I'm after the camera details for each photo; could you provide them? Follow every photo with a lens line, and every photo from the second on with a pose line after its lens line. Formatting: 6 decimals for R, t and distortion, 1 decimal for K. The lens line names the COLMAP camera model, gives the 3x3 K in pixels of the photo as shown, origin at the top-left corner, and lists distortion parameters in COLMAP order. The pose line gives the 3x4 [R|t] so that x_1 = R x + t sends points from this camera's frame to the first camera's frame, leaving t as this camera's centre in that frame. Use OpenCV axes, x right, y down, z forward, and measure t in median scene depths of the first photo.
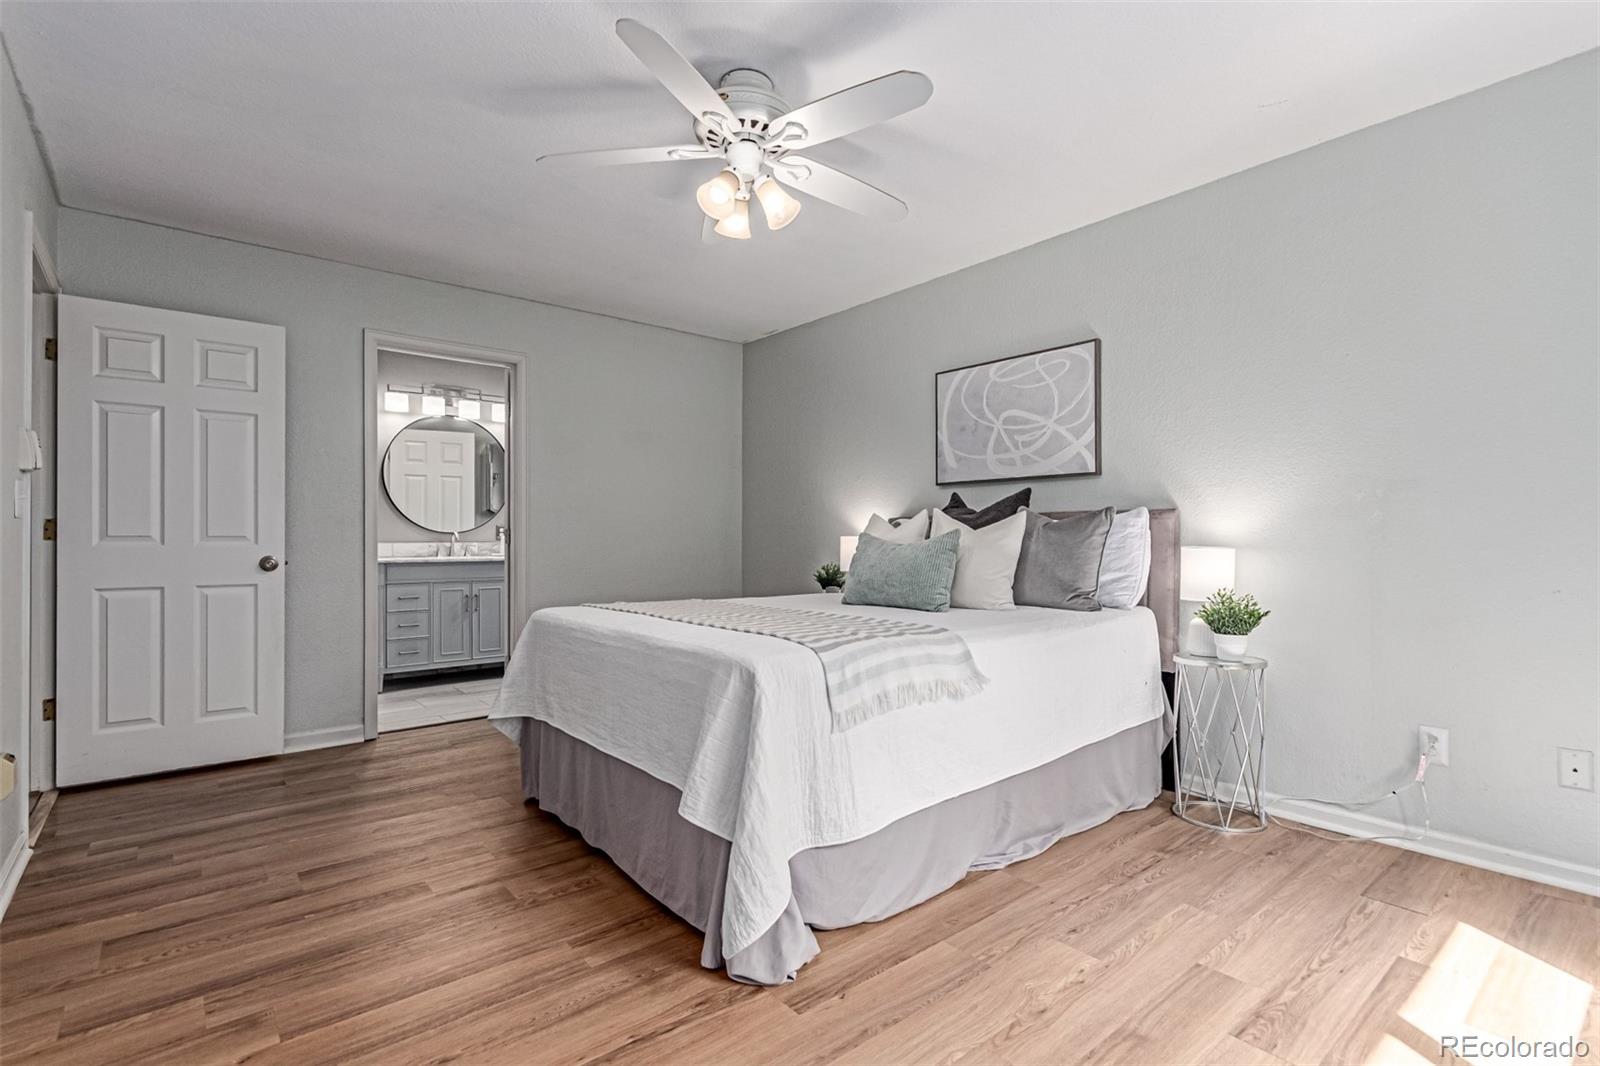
lens RADIAL K [[741.7, 0, 796.8], [0, 741.7, 540.9], [0, 0, 1]] dist [0.006065, 0.001119]
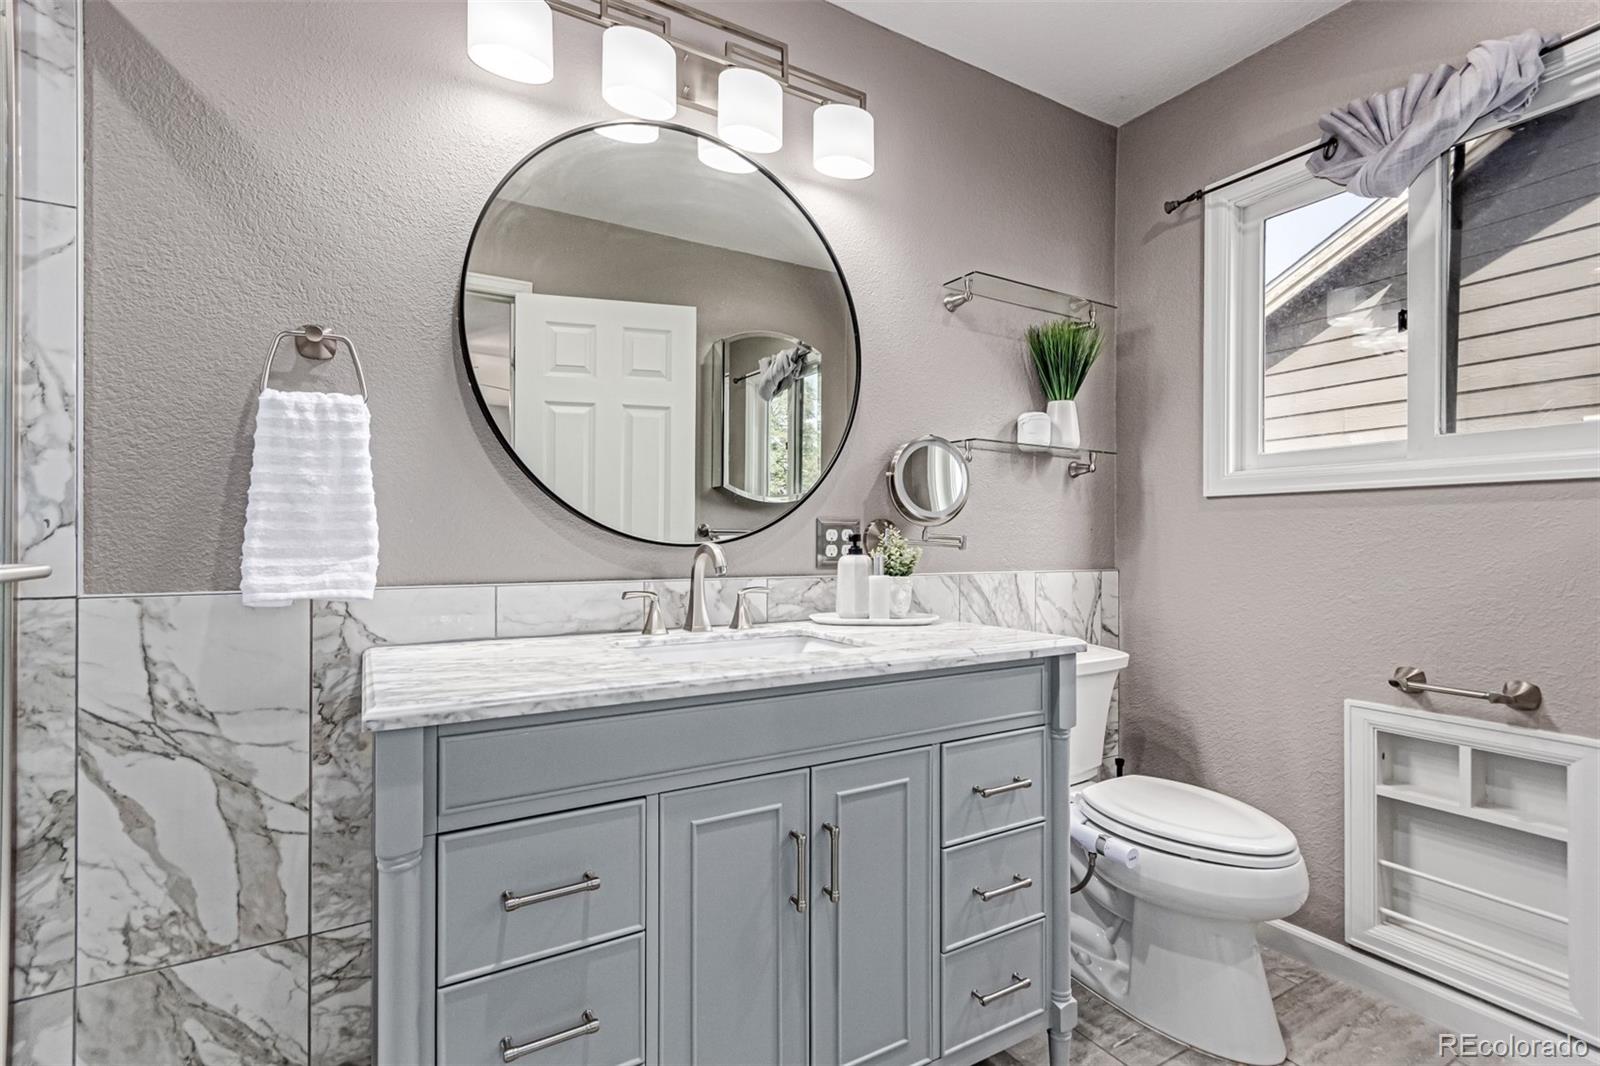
lens RADIAL K [[741.7, 0, 795.9], [0, 741.7, 536.9], [0, 0, 1]] dist [0.006065, 0.001119]
pose [[0.986503, 0.007921, -0.163549, -0.227812], [-0.008251, 0.999965, -0.001341, -0.008384], [0.163532, 0.002672, 0.986534, 0.436422]]
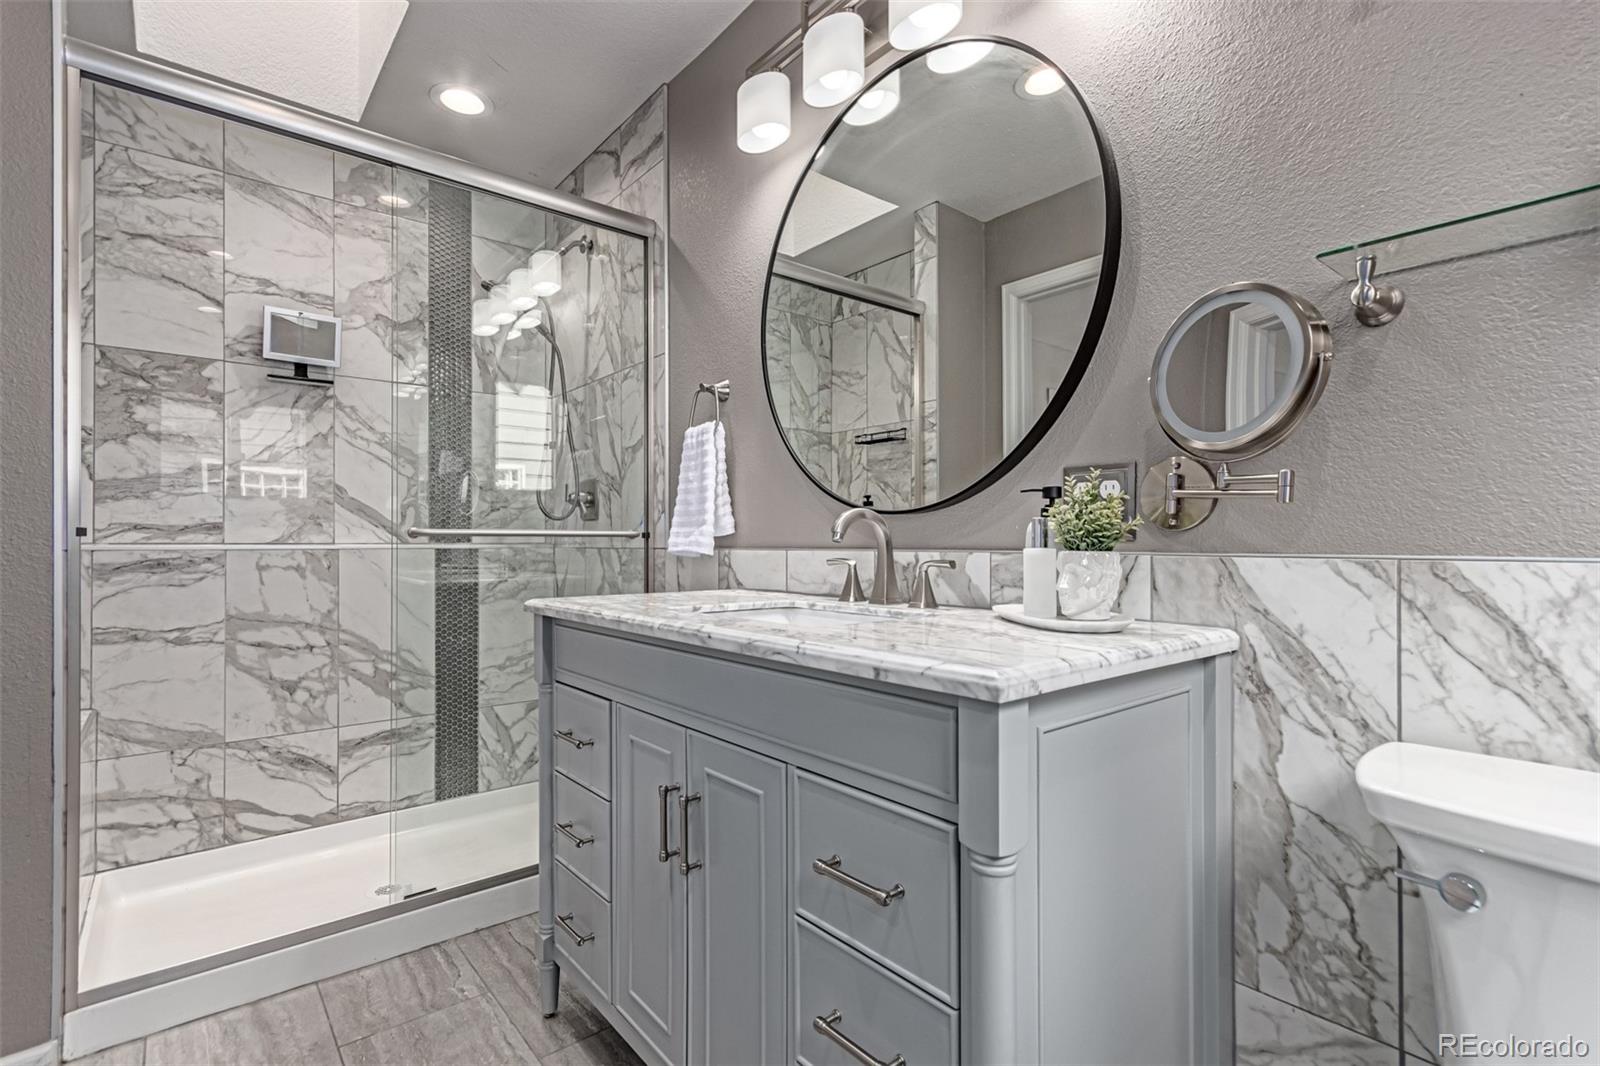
lens RADIAL K [[741.7, 0, 801.8], [0, 741.7, 536.0], [0, 0, 1]] dist [0.006065, 0.001119]
pose [[0.009000, -0.002608, -0.999956, -0.123420], [0.001183, 0.999996, -0.002598, -0.001202], [0.999959, -0.001160, 0.009003, 0.577488]]
